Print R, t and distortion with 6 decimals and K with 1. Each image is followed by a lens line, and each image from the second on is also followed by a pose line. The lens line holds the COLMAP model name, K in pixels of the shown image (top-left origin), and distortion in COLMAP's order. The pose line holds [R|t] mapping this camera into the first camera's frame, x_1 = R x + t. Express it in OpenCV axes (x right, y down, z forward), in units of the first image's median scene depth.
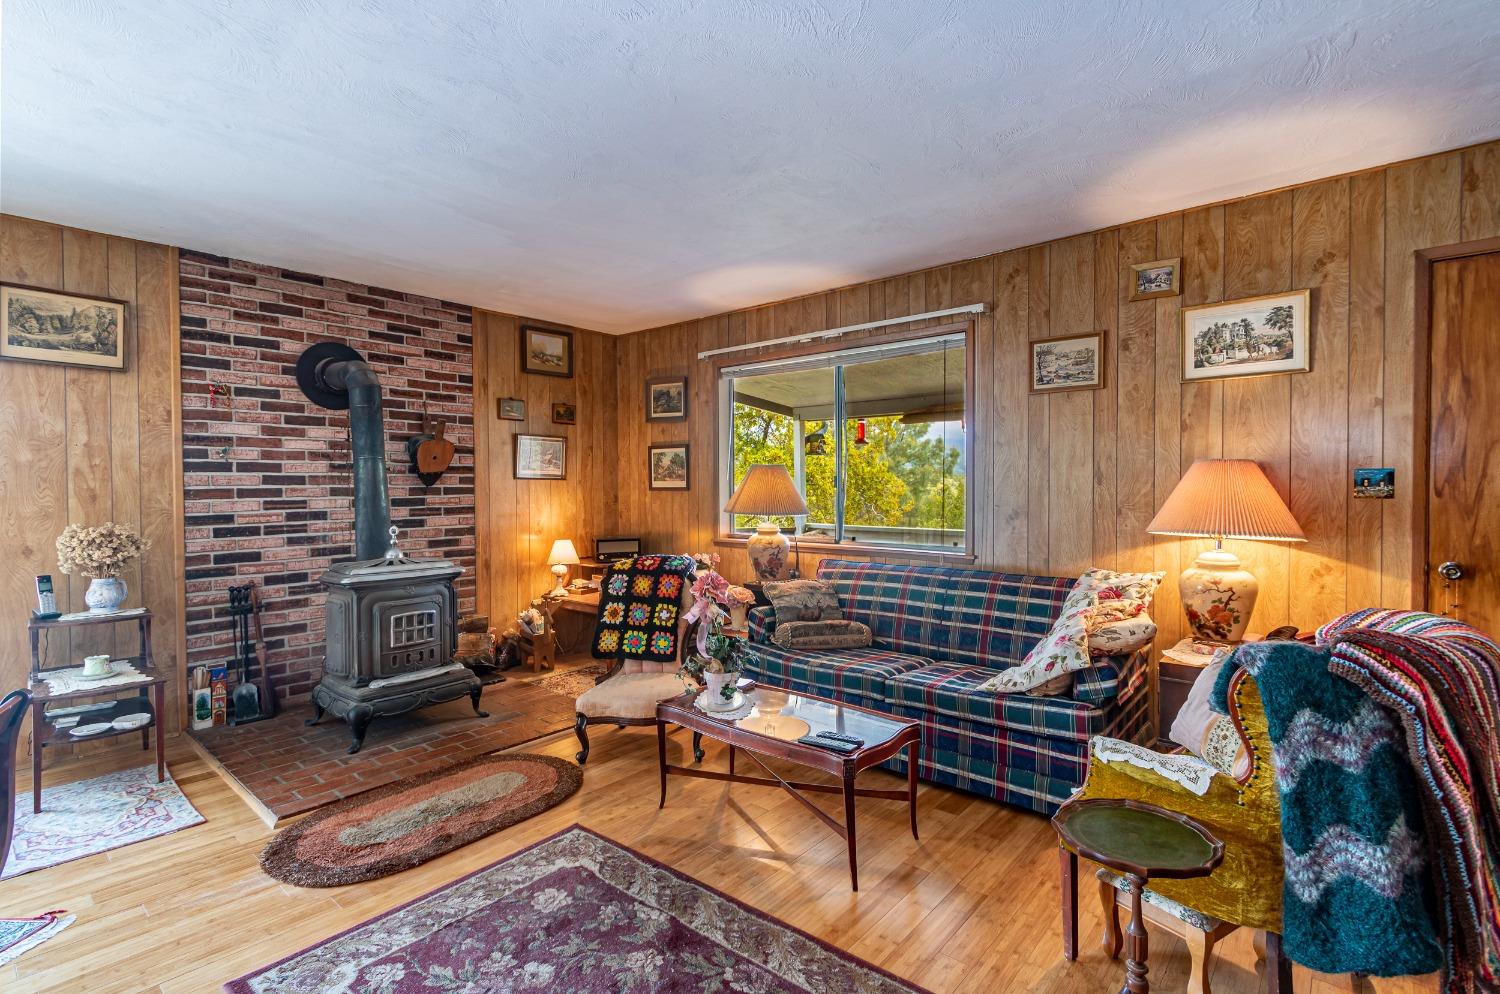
lens RADIAL K [[696.9, 0, 755.6], [0, 696.9, 497.9], [0, 0, 1]] dist [0.002638, 0.000305]
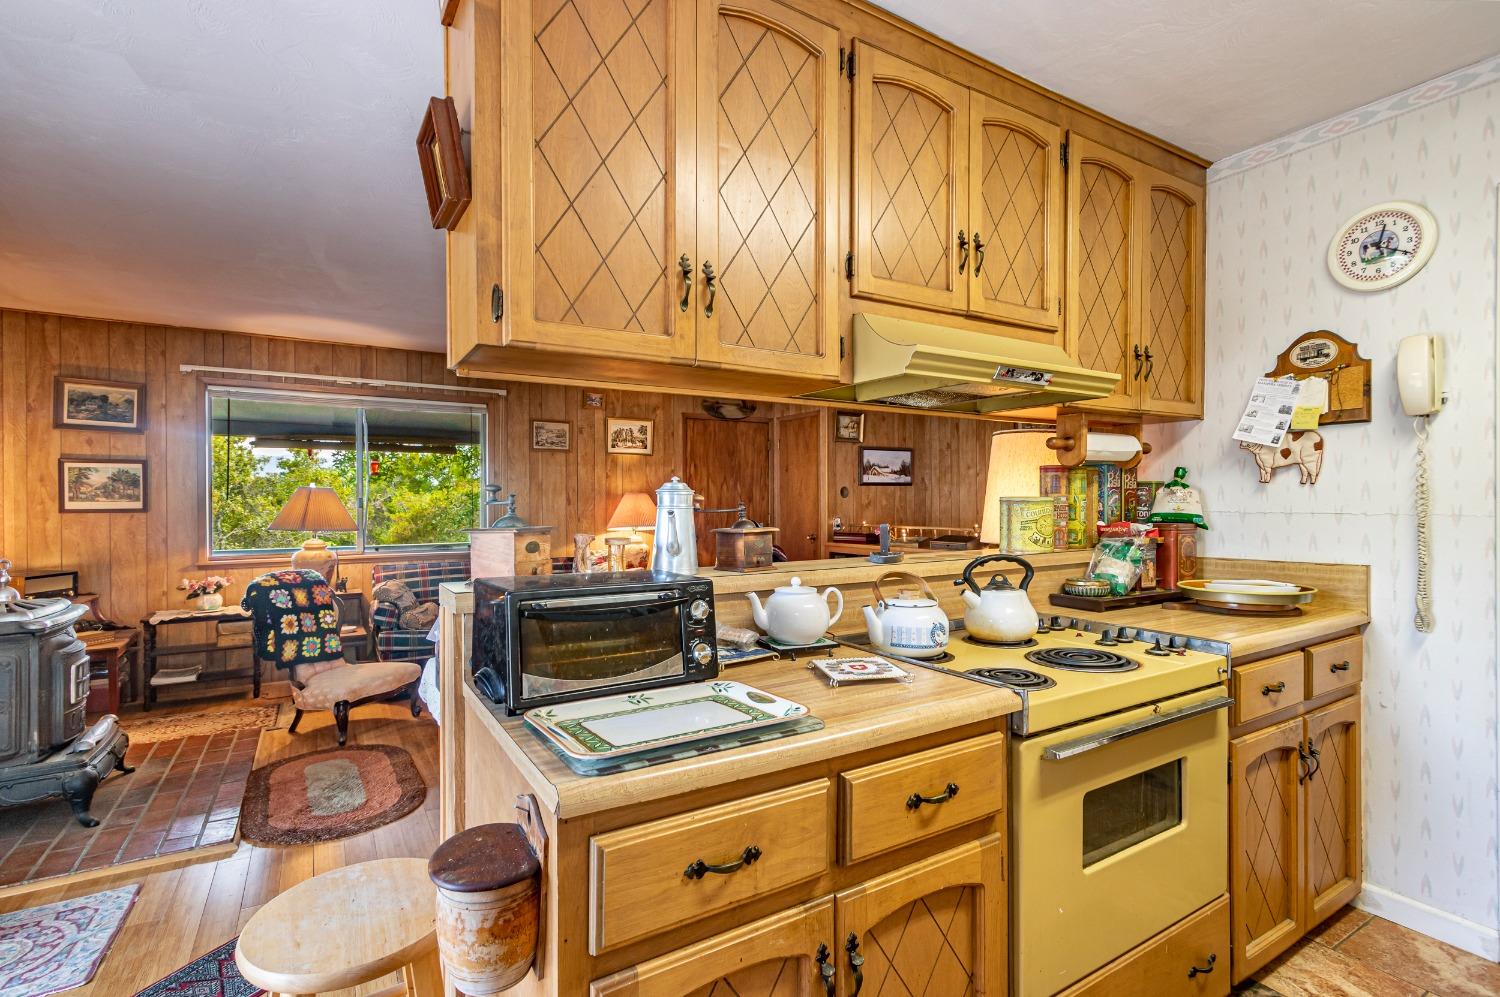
lens RADIAL K [[707.2, 0, 748.8], [0, 707.2, 502.3], [0, 0, 1]] dist [0.003228, 0.000150]
pose [[0.307196, 0.004648, 0.951635, -1.111699], [0.022116, 0.999683, -0.012022, 0.006643], [-0.951389, 0.024740, 0.306996, -0.012619]]
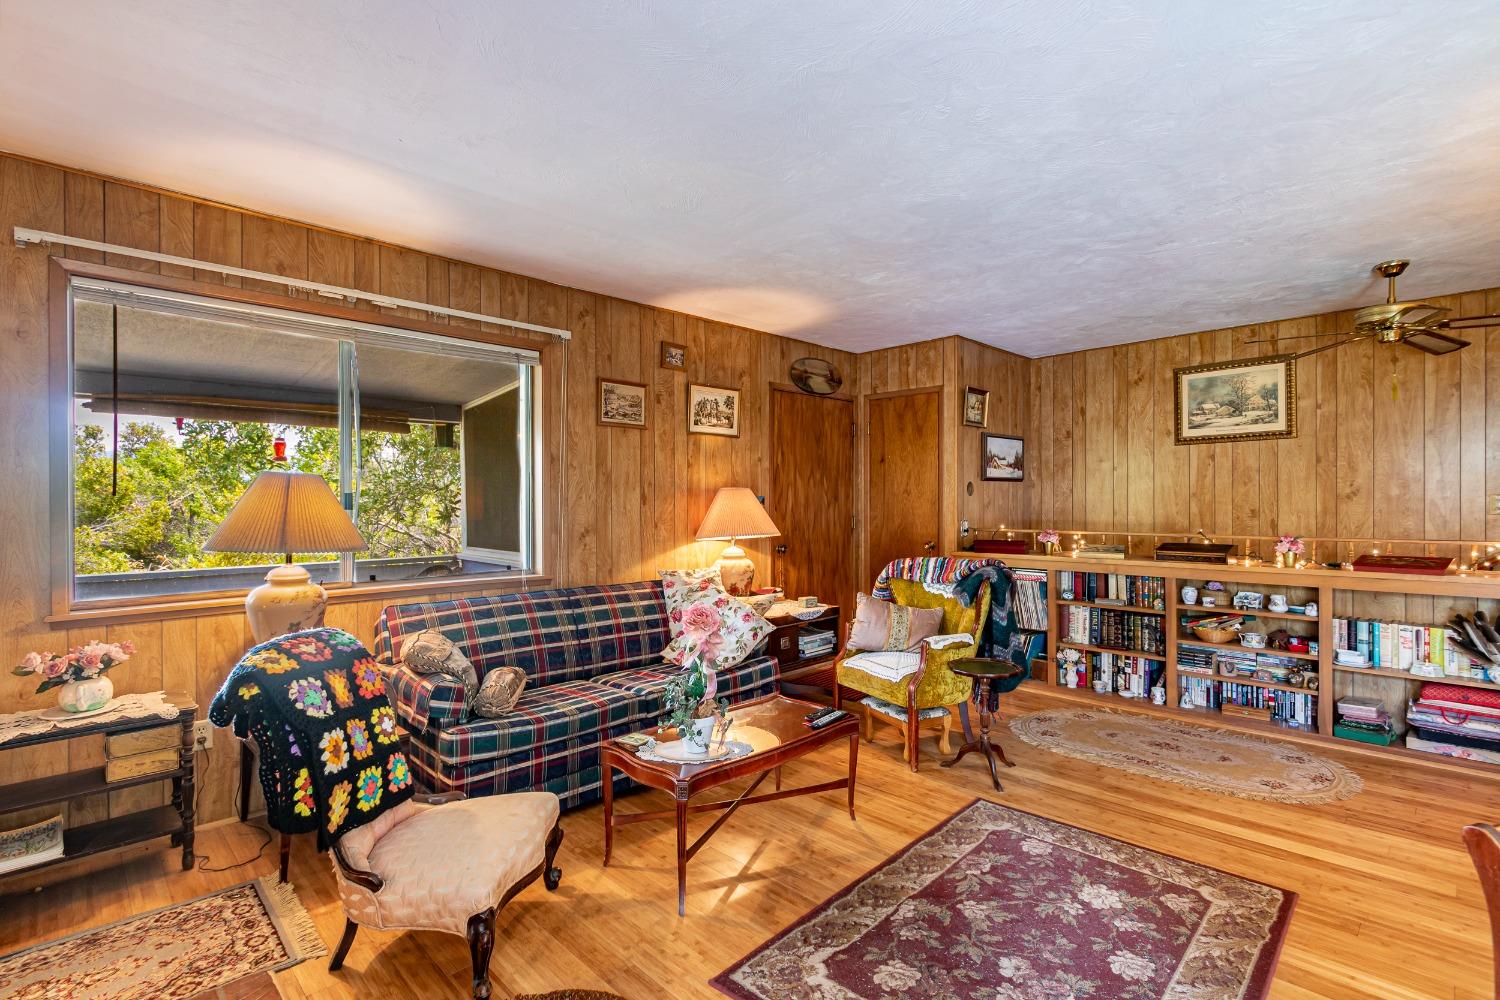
lens RADIAL K [[706.4, 0, 747.6], [0, 706.4, 502.3], [0, 0, 1]] dist [0.001266, -0.001110]
pose [[0.086757, 0.005388, 0.996215, -0.762403], [0.023445, 0.999697, -0.007449, -0.009568], [-0.995954, 0.024002, 0.086605, 0.698210]]
